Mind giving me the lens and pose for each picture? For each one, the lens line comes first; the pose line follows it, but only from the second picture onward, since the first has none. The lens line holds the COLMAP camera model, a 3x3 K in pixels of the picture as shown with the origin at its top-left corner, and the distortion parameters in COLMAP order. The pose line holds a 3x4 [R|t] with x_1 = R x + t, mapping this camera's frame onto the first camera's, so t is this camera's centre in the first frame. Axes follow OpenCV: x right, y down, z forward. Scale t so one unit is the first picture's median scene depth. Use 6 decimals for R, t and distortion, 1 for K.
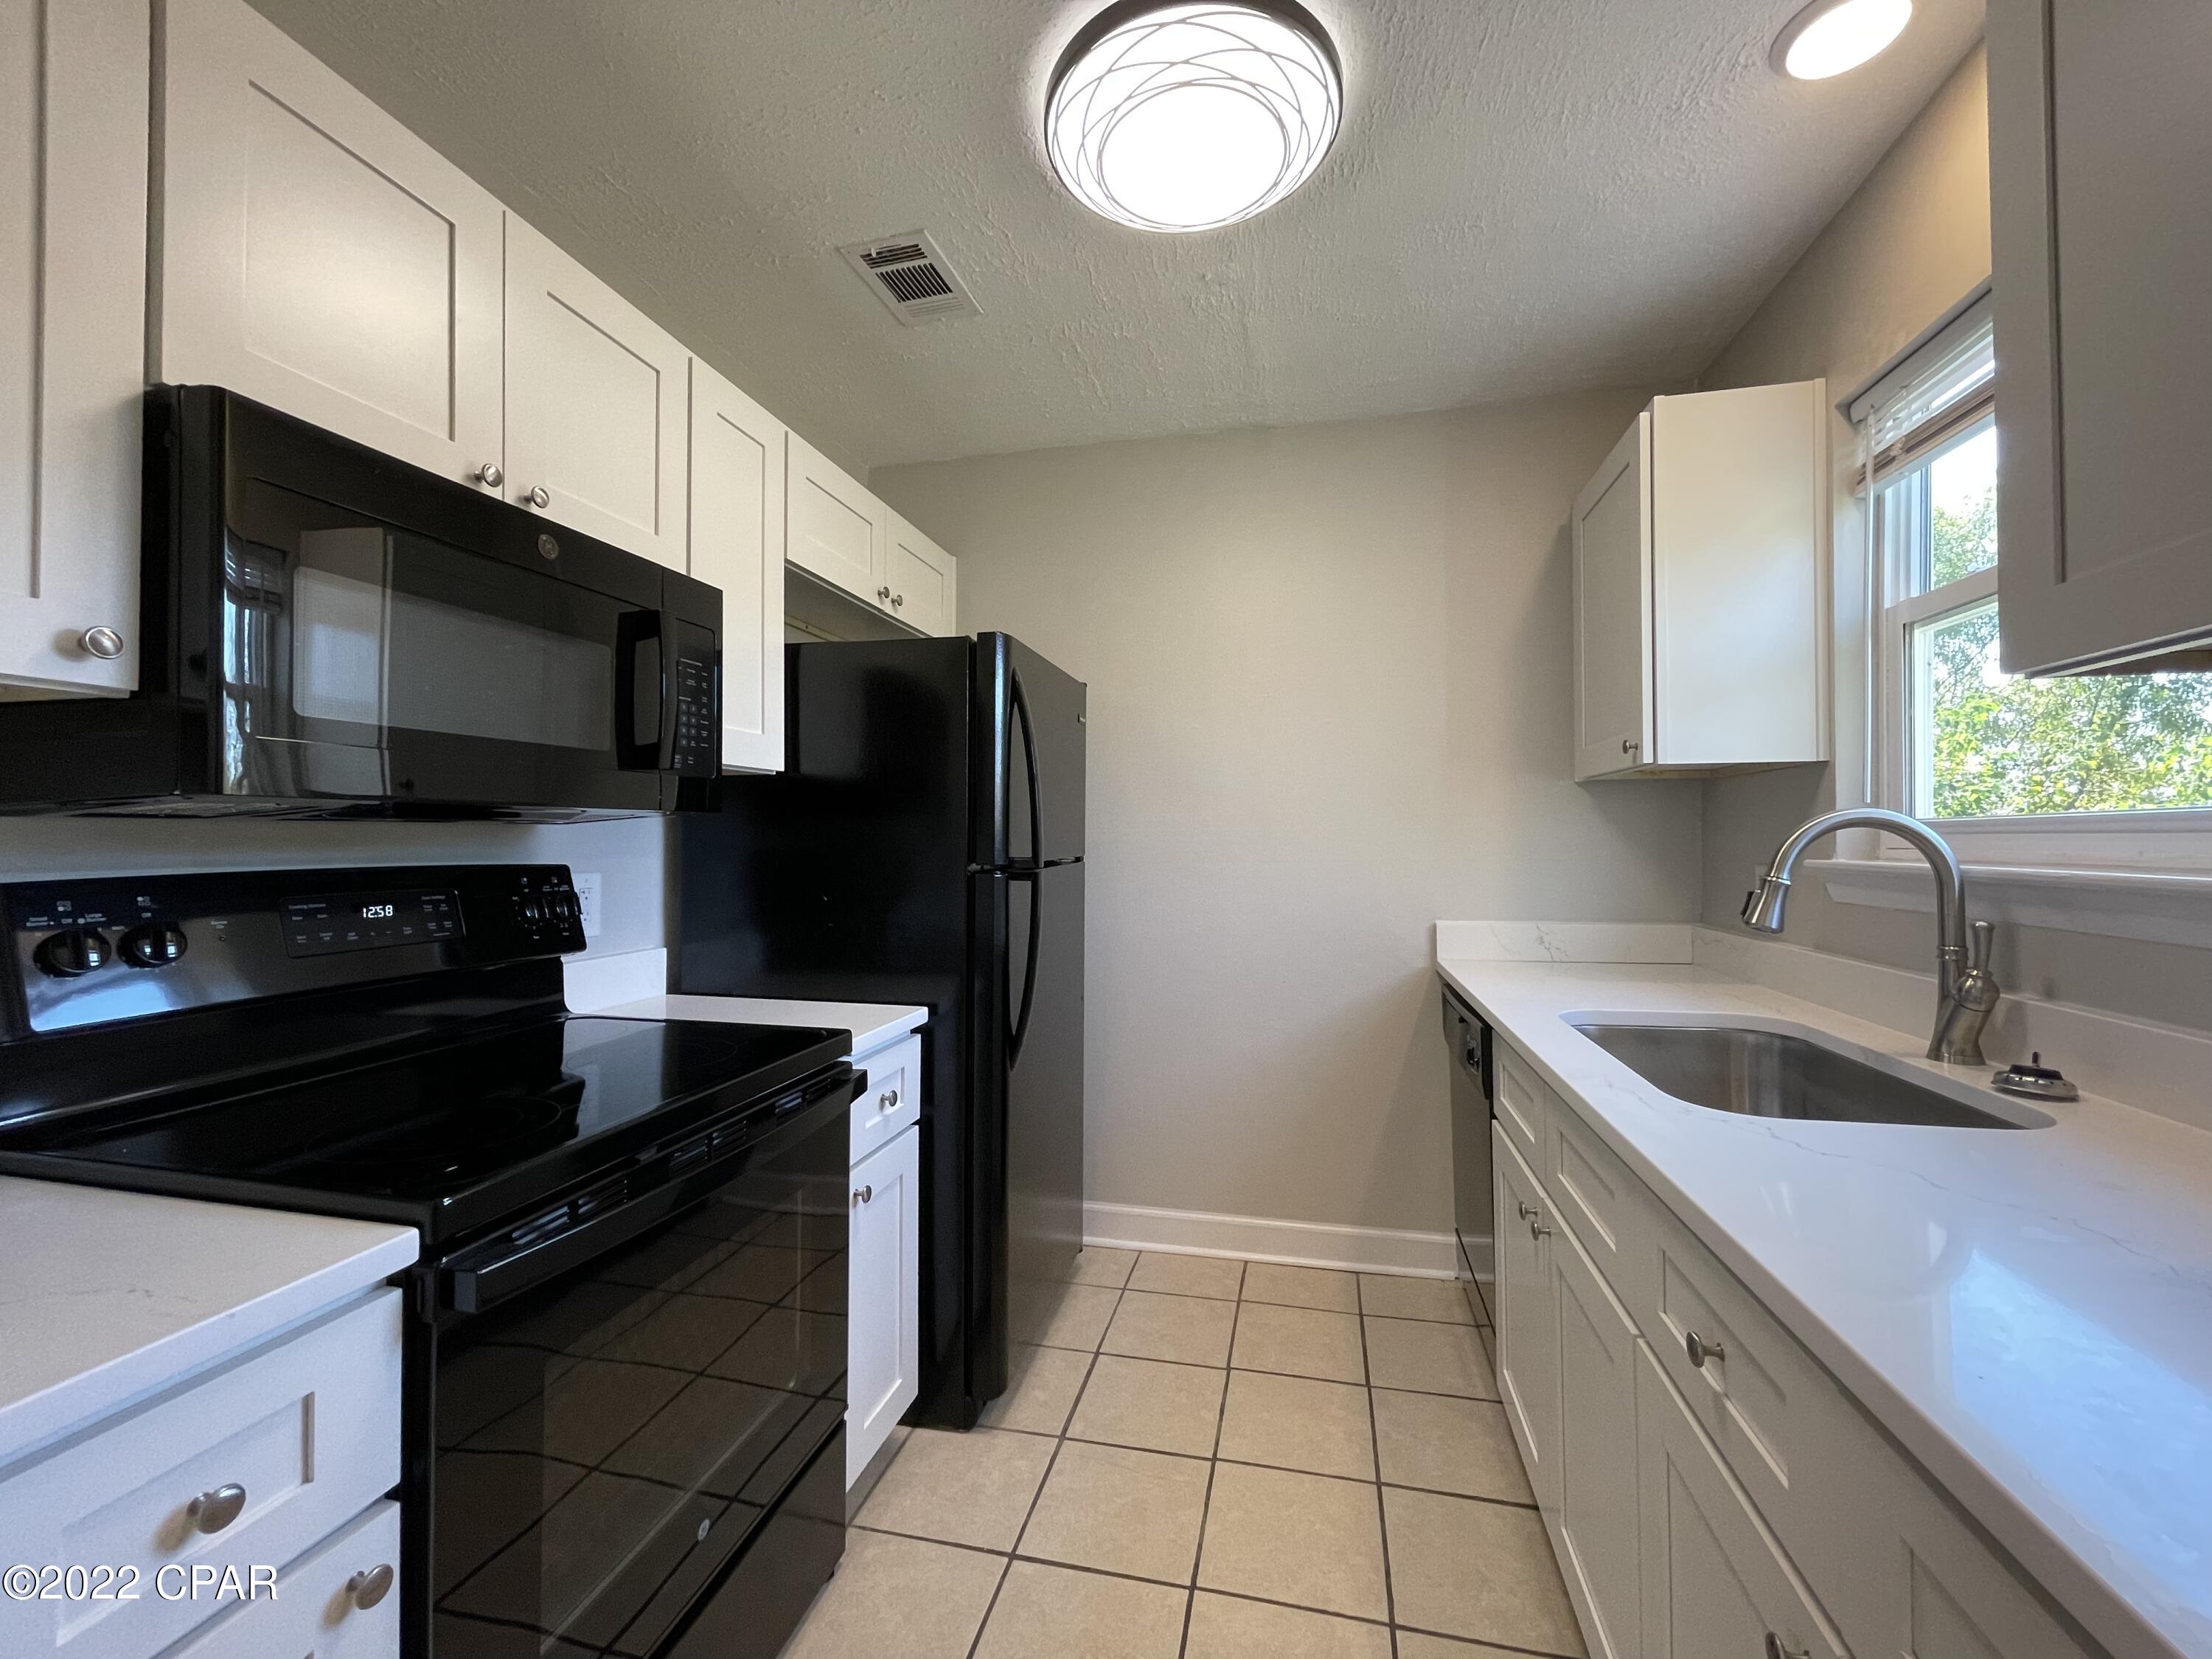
lens RADIAL K [[897.6, 0, 1113.0], [0, 897.6, 826.8], [0, 0, 1]] dist [-0.002679, 0.001914]
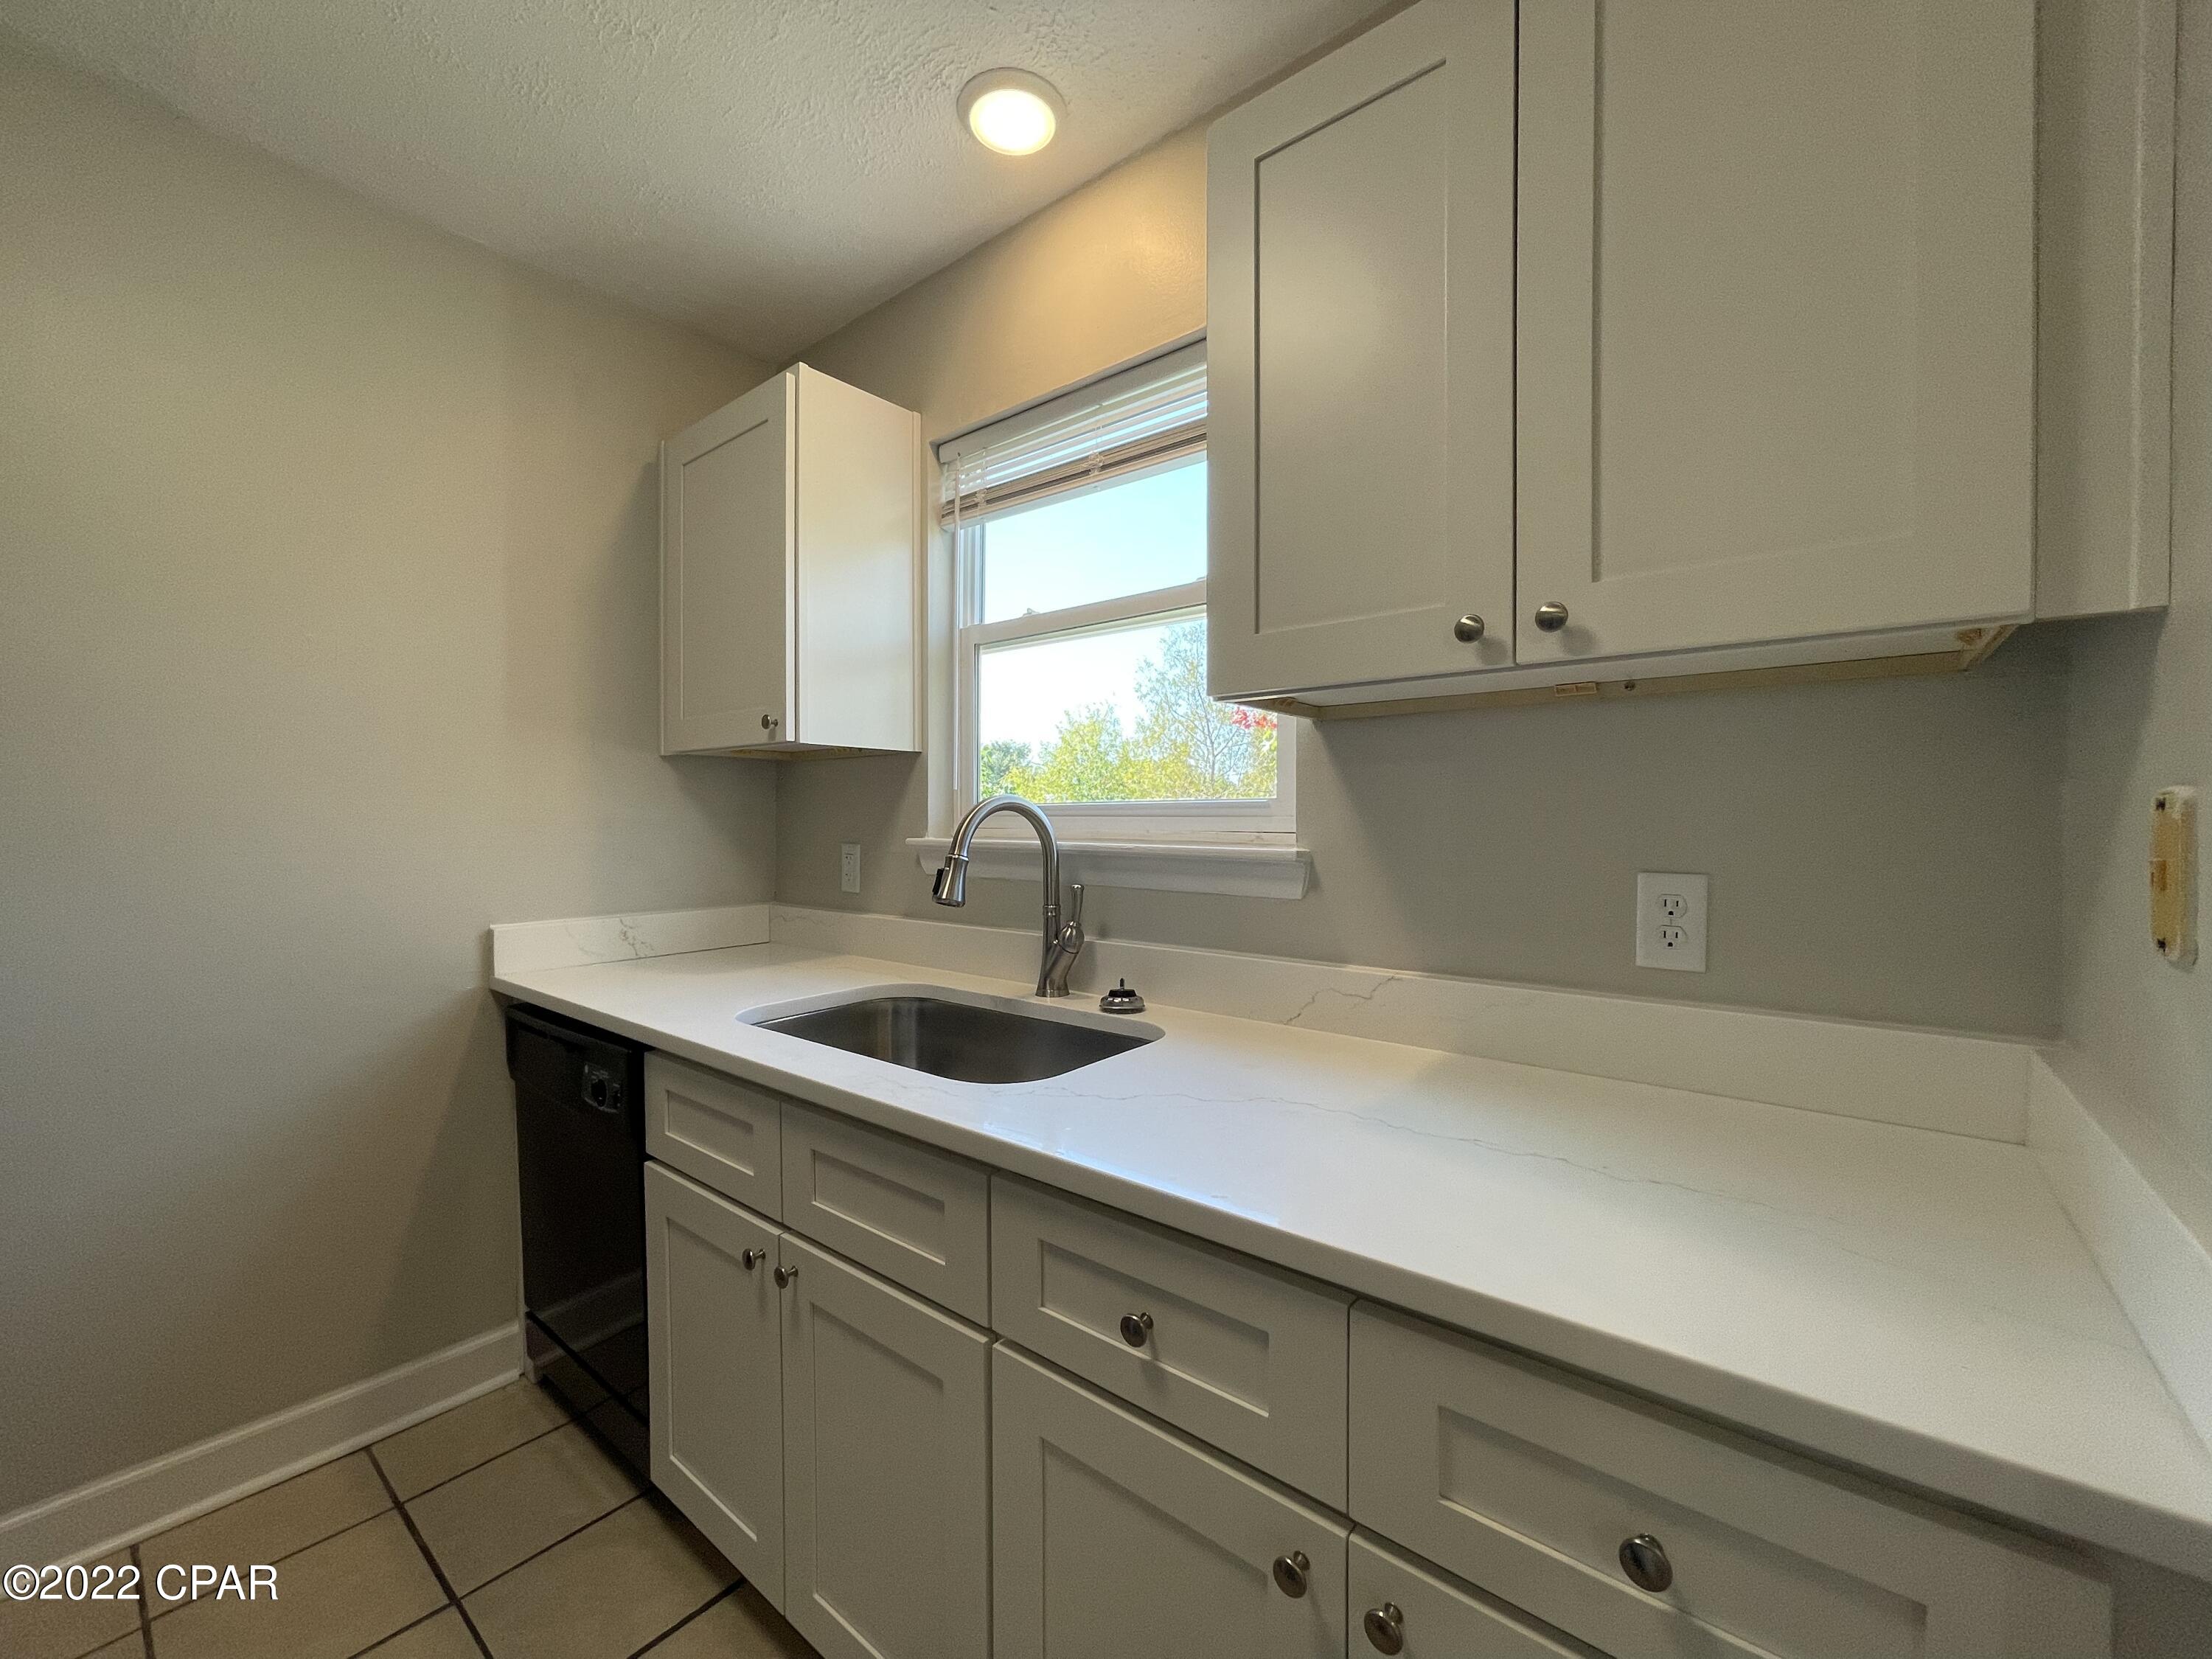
lens RADIAL K [[897.6, 0, 1105.0], [0, 897.6, 830.4], [0, 0, 1]] dist [-0.002679, 0.001914]
pose [[0.444294, -0.007703, 0.895848, -0.132004], [-0.016242, 0.999729, 0.016651, 0.003827], [-0.895734, -0.021948, 0.444049, 0.291941]]
